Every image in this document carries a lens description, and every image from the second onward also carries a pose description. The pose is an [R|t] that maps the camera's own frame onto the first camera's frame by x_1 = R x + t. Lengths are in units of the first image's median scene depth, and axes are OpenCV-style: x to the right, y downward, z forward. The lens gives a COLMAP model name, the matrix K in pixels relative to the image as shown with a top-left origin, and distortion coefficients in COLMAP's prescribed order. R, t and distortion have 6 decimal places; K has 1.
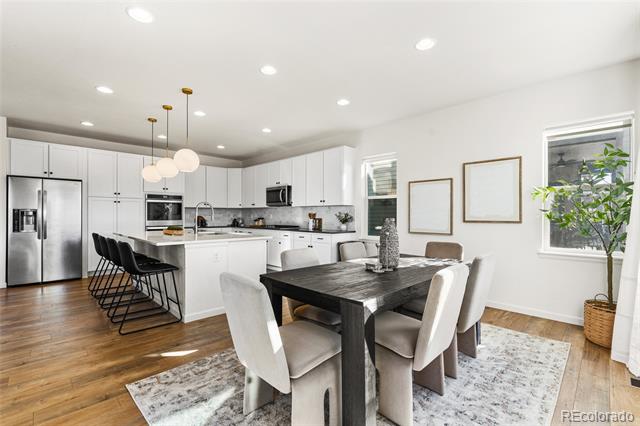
lens RADIAL K [[285.2, 0, 319.0], [0, 285.2, 218.4], [0, 0, 1]] dist [-0.002852, 0.000450]
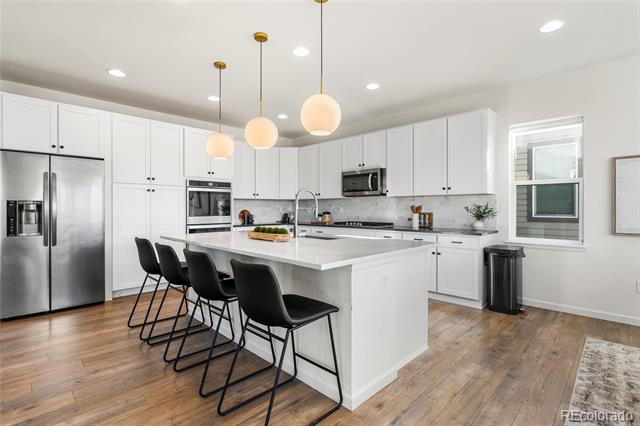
lens RADIAL K [[307.1, 0, 320.8], [0, 307.1, 211.1], [0, 0, 1]] dist [-0.000279, 0.000797]
pose [[0.999913, -0.003521, 0.012730, -0.299980], [0.003537, 0.999993, -0.001278, -0.004687], [-0.012725, 0.001323, 0.999918, 0.236199]]
